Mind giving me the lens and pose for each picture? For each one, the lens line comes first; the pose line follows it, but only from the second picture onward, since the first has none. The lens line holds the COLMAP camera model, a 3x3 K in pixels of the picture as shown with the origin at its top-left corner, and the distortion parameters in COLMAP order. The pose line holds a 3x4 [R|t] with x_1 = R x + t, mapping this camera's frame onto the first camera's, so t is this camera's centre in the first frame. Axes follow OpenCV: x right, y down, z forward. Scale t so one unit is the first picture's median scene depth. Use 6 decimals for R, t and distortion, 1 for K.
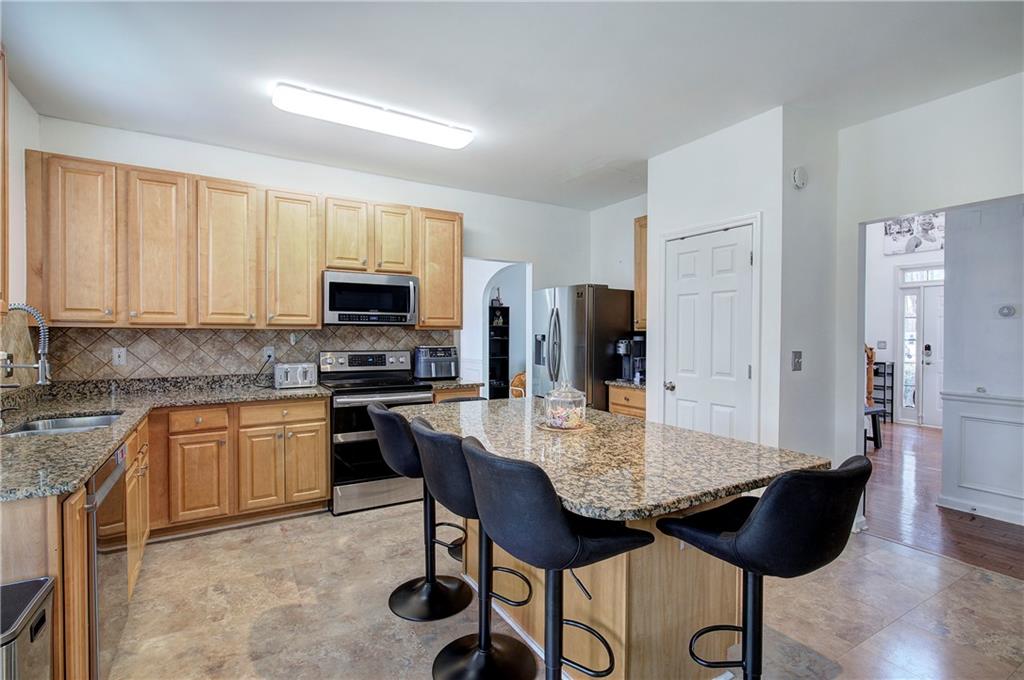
lens RADIAL K [[488.3, 0, 515.9], [0, 488.3, 336.7], [0, 0, 1]] dist [-0.000410, 0.002249]
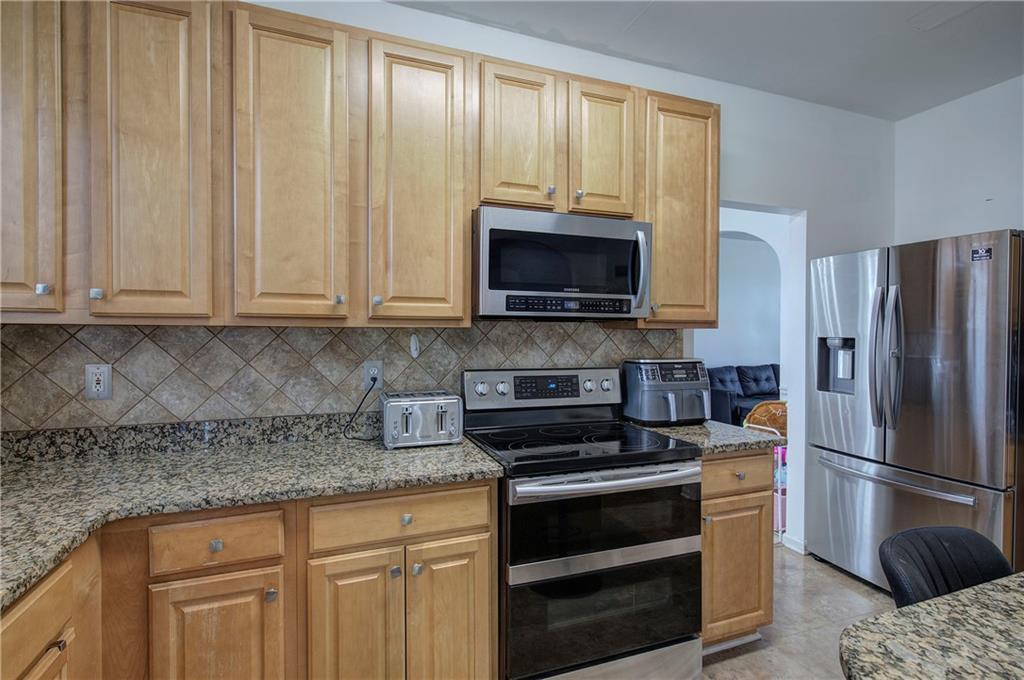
lens RADIAL K [[488.3, 0, 511.5], [0, 488.3, 335.3], [0, 0, 1]] dist [-0.000410, 0.002249]
pose [[0.981409, 0.001465, -0.191925, -0.283503], [-0.001696, 0.999998, -0.001035, -0.007426], [0.191923, 0.001341, 0.981409, 0.562033]]
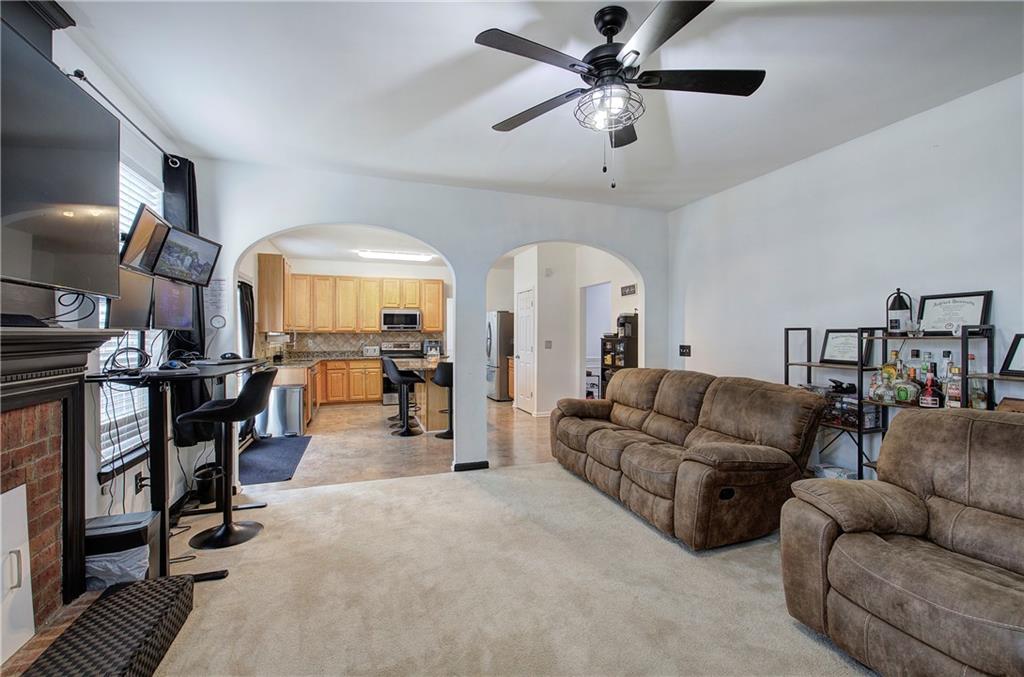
lens RADIAL K [[434.0, 0, 513.2], [0, 434.0, 335.0], [0, 0, 1]] dist [-0.000986, 0.000063]
pose [[0.979102, -0.002517, -0.203356, 0.755216], [0.001340, 0.999982, -0.005925, 0.010522], [0.203367, 0.005528, 0.979087, -1.091323]]
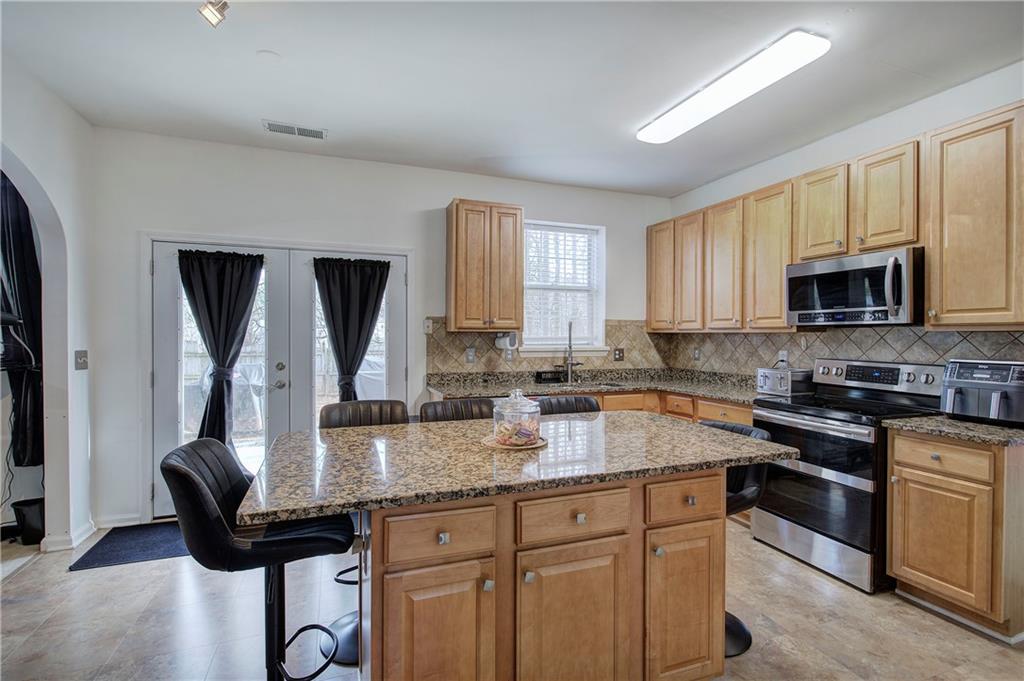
lens RADIAL K [[488.3, 0, 512.0], [0, 488.3, 340.3], [0, 0, 1]] dist [-0.000410, 0.002249]
pose [[-0.195704, 0.005820, -0.980646, 0.601576], [-0.011607, 0.999899, 0.008250, -0.002194], [0.980594, 0.012997, -0.195617, 0.728001]]
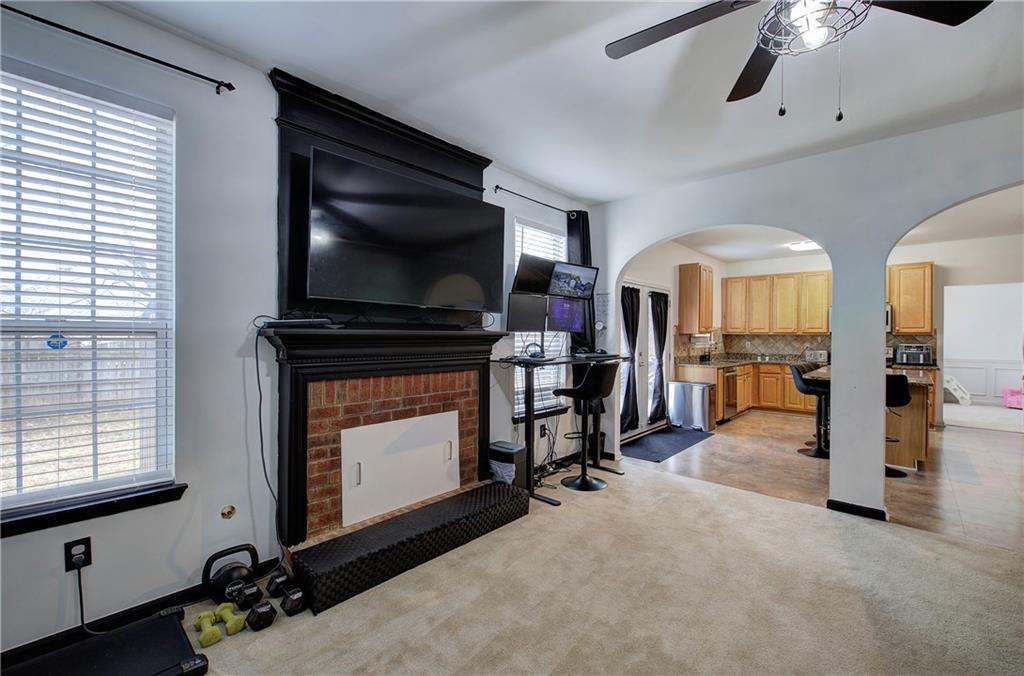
lens RADIAL K [[434.0, 0, 517.8], [0, 434.0, 333.8], [0, 0, 1]] dist [-0.000986, 0.000063]
pose [[0.287746, -0.003939, -0.957699, 1.078712], [-0.011446, 0.999906, -0.007552, 0.010795], [0.957638, 0.013134, 0.287674, -0.878625]]
